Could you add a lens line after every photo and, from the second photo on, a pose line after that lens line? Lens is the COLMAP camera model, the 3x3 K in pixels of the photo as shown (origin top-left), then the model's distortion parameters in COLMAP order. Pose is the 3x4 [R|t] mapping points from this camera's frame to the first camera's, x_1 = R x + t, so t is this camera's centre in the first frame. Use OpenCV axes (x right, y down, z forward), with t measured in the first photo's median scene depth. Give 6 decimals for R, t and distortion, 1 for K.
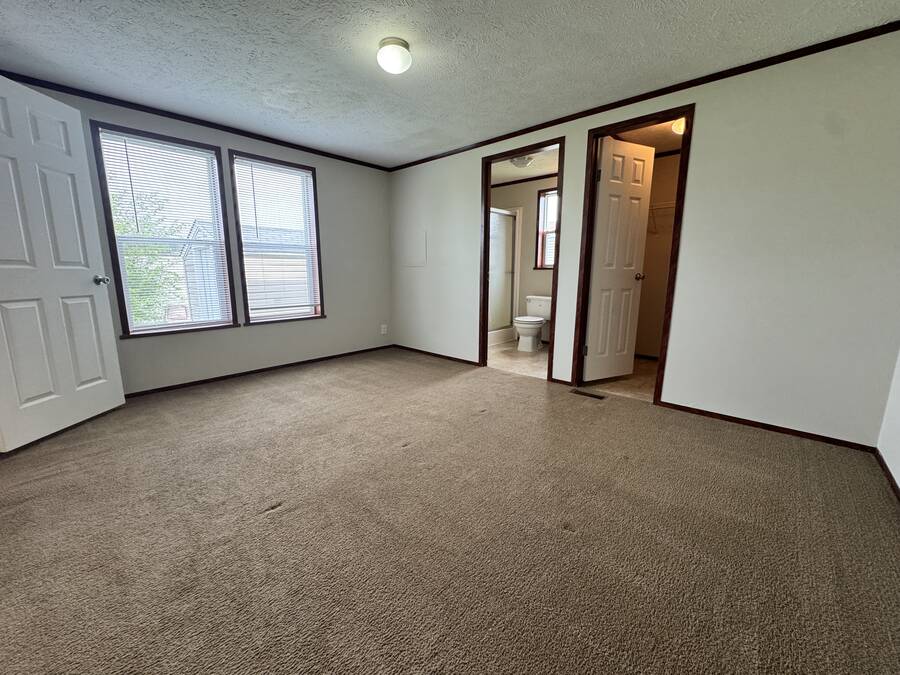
lens RADIAL K [[361.3, 0, 453.5], [0, 361.3, 339.4], [0, 0, 1]] dist [-0.000470, 0.000302]
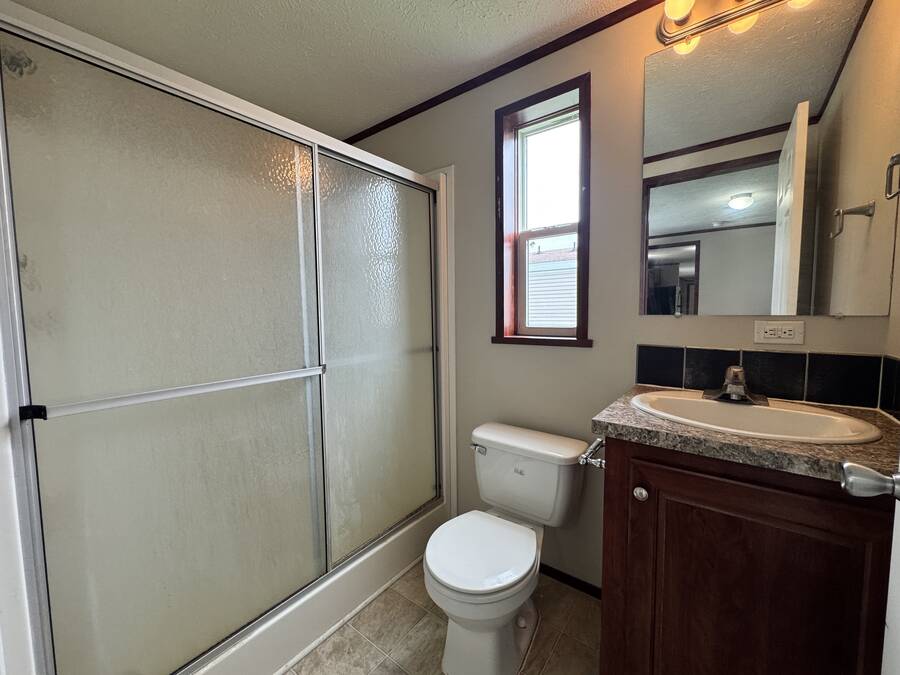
lens RADIAL K [[361.3, 0, 447.9], [0, 361.3, 334.2], [0, 0, 1]] dist [-0.000470, 0.000302]
pose [[0.997242, -0.022006, 0.070881, 0.156370], [0.029334, 0.994138, -0.104063, -0.167743], [-0.068175, 0.105855, 0.992042, 0.669041]]
